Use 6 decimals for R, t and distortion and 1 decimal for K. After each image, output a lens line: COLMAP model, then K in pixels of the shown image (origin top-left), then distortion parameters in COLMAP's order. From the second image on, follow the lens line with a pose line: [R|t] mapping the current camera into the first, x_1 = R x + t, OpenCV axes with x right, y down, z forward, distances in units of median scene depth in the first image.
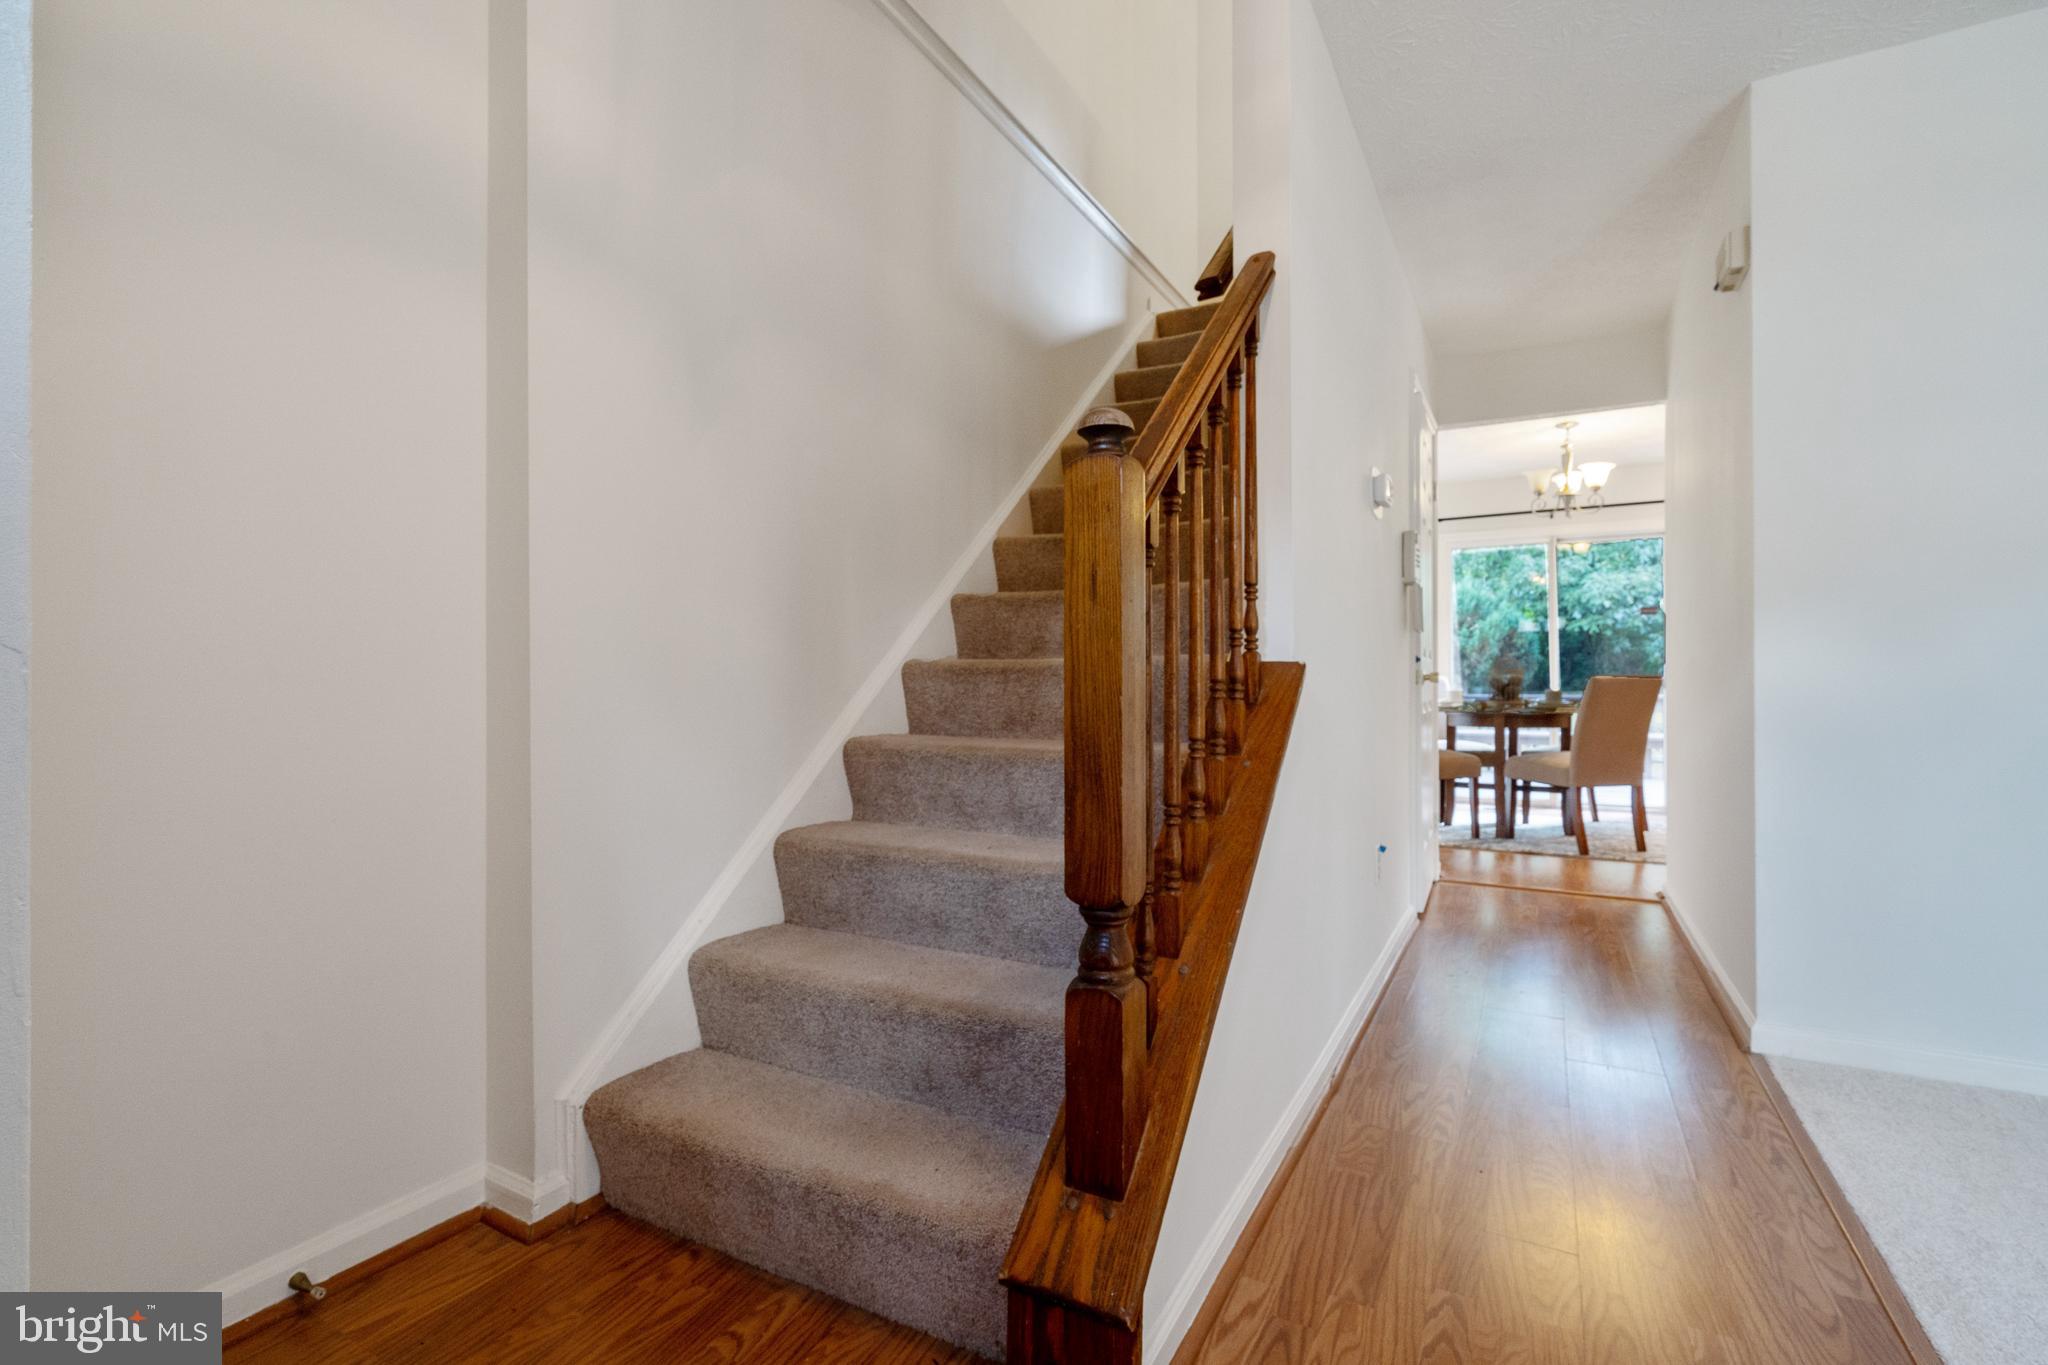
lens RADIAL K [[939.0, 0, 1020.1], [0, 939.0, 683.5], [0, 0, 1]] dist [0.000034, 0.001155]
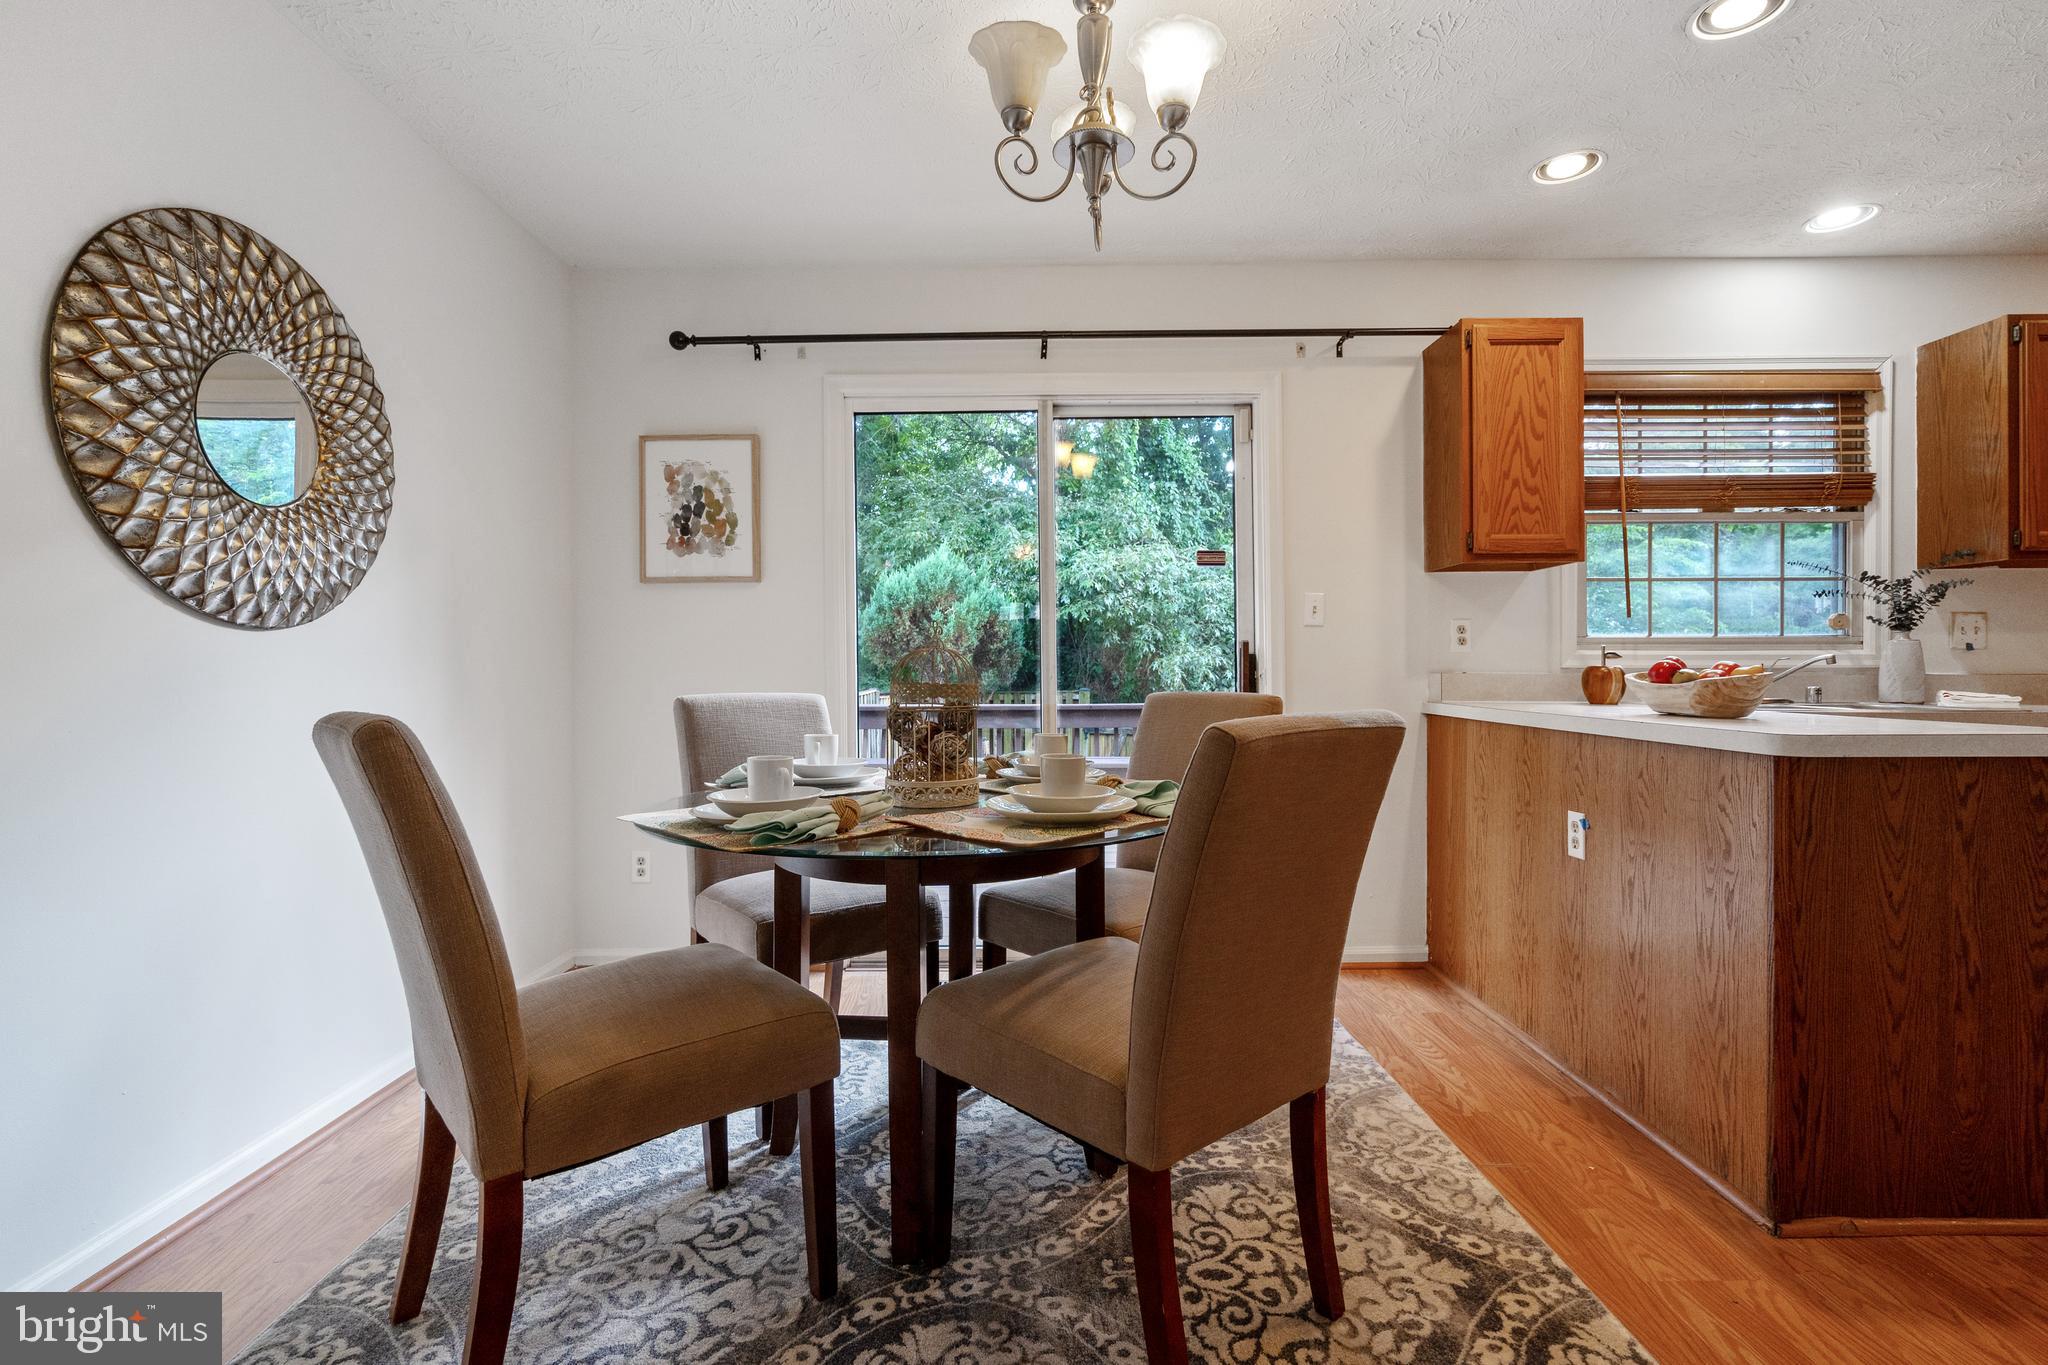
lens RADIAL K [[939.0, 0, 1011.1], [0, 939.0, 673.4], [0, 0, 1]] dist [0.000034, 0.001155]
pose [[0.882304, -0.000073, 0.470680, 0.172410], [-0.001810, 0.999992, 0.003549, -0.012336], [-0.470677, -0.003983, 0.882297, 0.310452]]
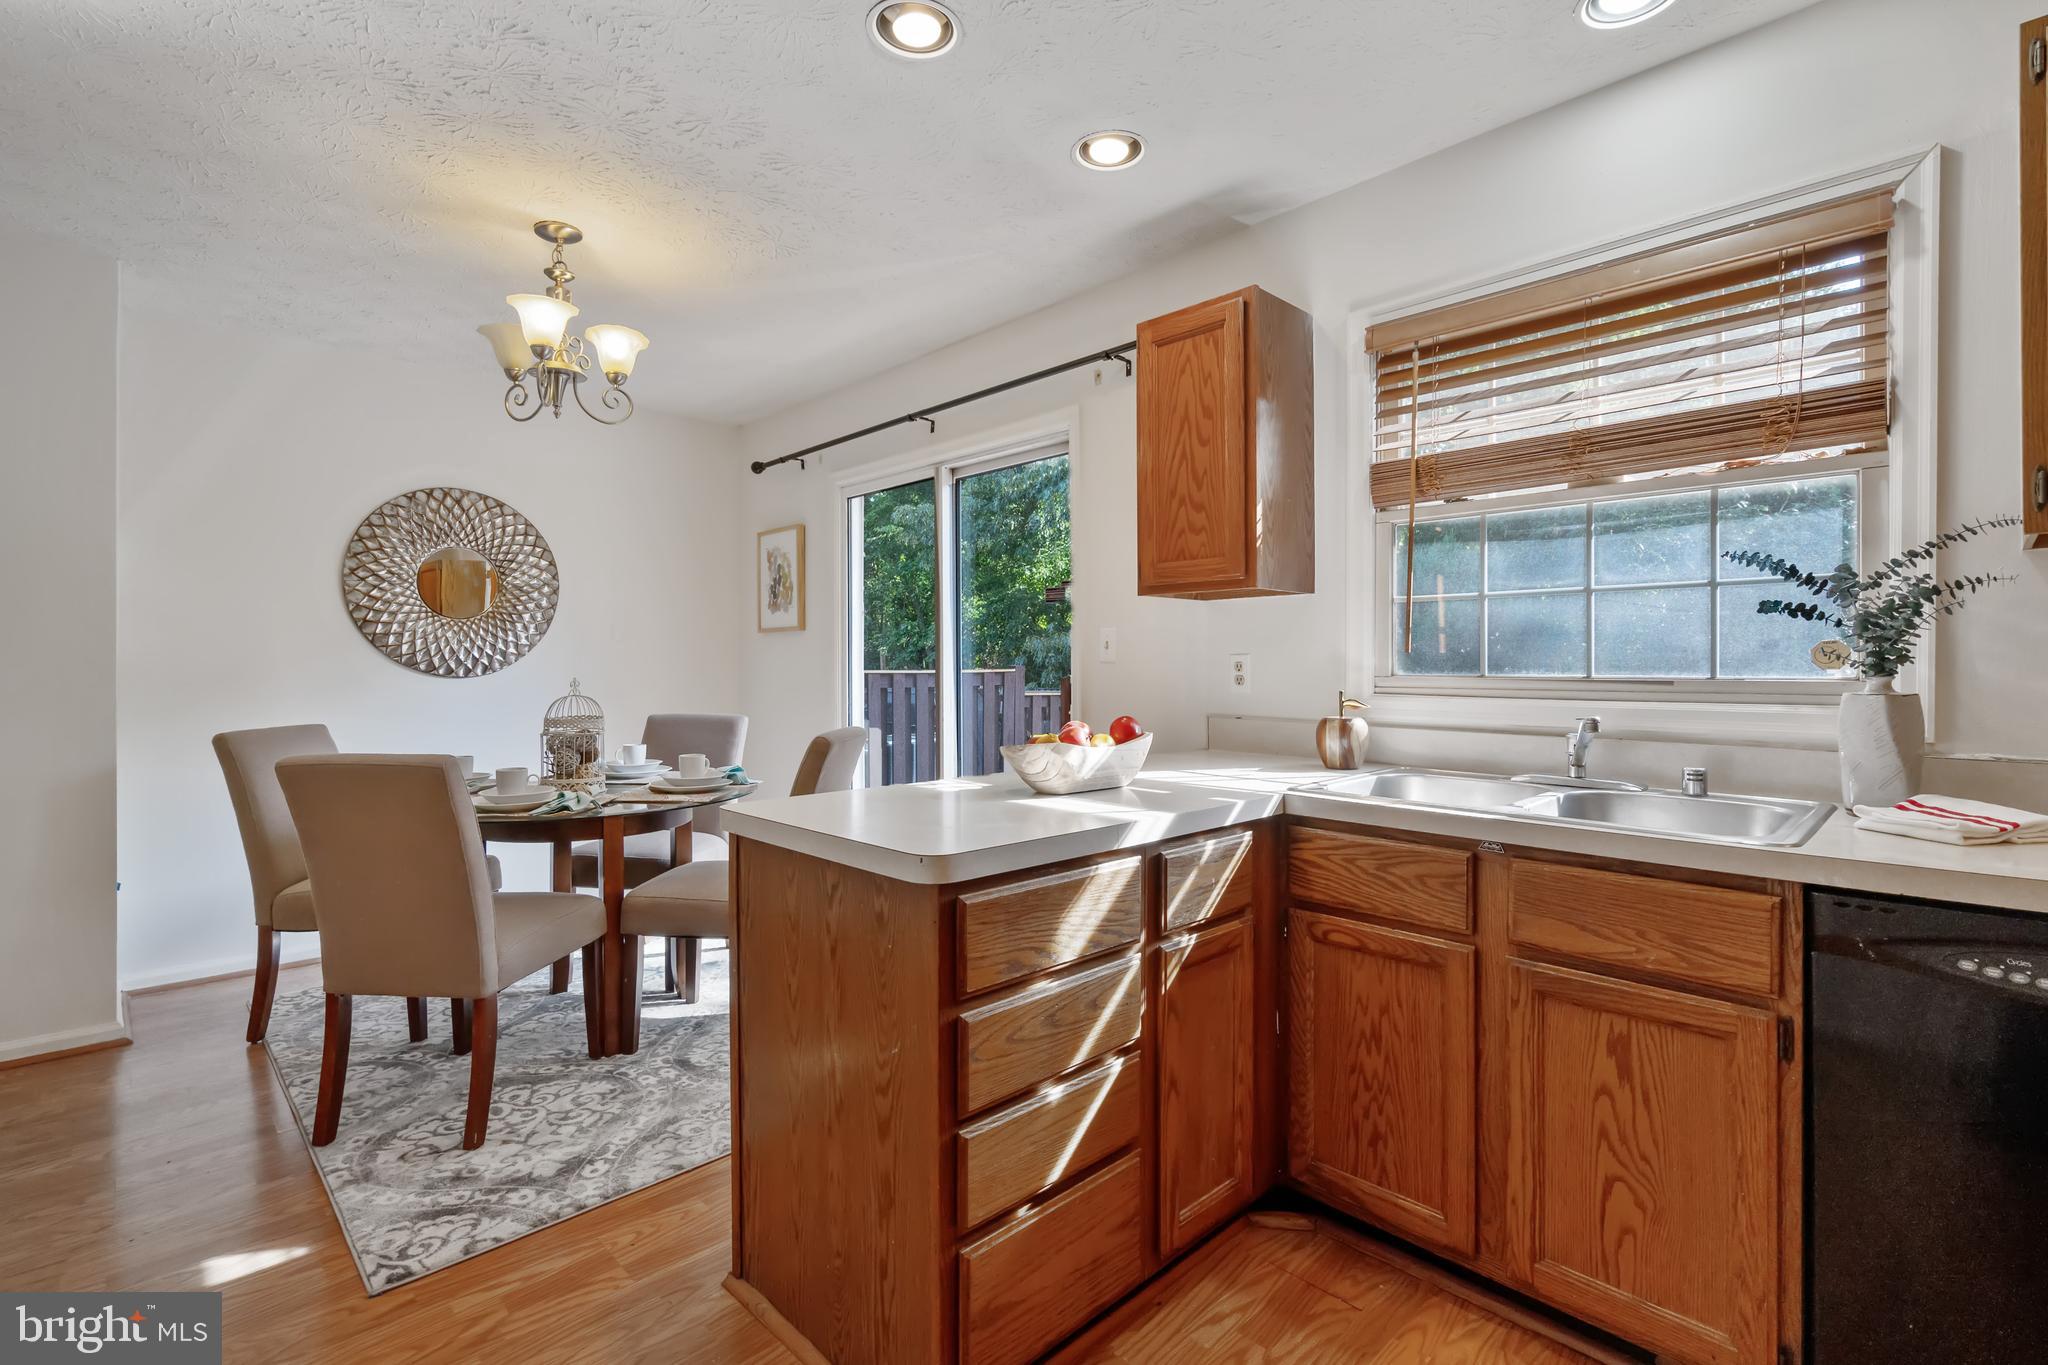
lens RADIAL K [[939.0, 0, 1020.2], [0, 939.0, 661.1], [0, 0, 1]] dist [0.000034, 0.001155]
pose [[0.950480, 0.001599, -0.310782, 0.393720], [-0.000933, 0.999997, 0.002292, -0.023876], [0.310785, -0.001888, 0.950478, 0.262756]]
